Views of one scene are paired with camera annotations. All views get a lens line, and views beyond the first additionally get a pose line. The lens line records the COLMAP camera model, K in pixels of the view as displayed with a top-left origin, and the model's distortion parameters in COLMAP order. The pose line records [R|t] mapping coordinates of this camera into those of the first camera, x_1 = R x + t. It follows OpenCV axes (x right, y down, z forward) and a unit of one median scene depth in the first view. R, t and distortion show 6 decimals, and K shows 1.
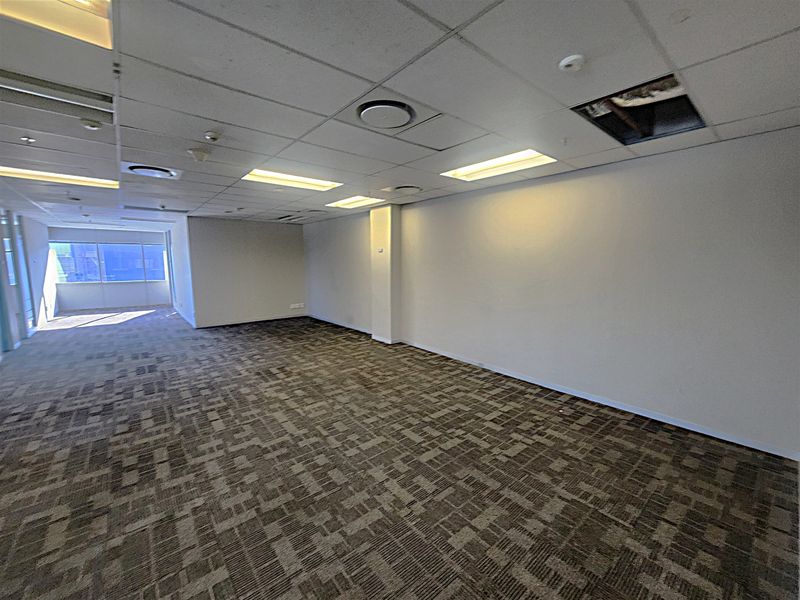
lens RADIAL K [[328.1, 0, 397.9], [0, 328.1, 301.9], [0, 0, 1]] dist [-0.004919, 0.000212]
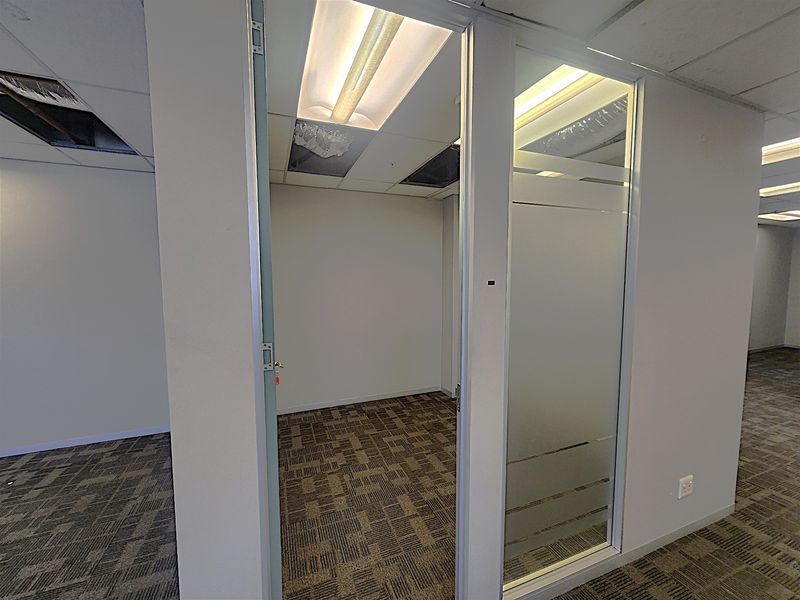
lens RADIAL K [[328.1, 0, 396.7], [0, 328.1, 300.9], [0, 0, 1]] dist [-0.004919, 0.000212]
pose [[0.308755, -0.075023, 0.948178, 0.123235], [0.120318, 0.991957, 0.039308, 0.006708], [-0.943501, 0.101947, 0.315298, -0.092146]]
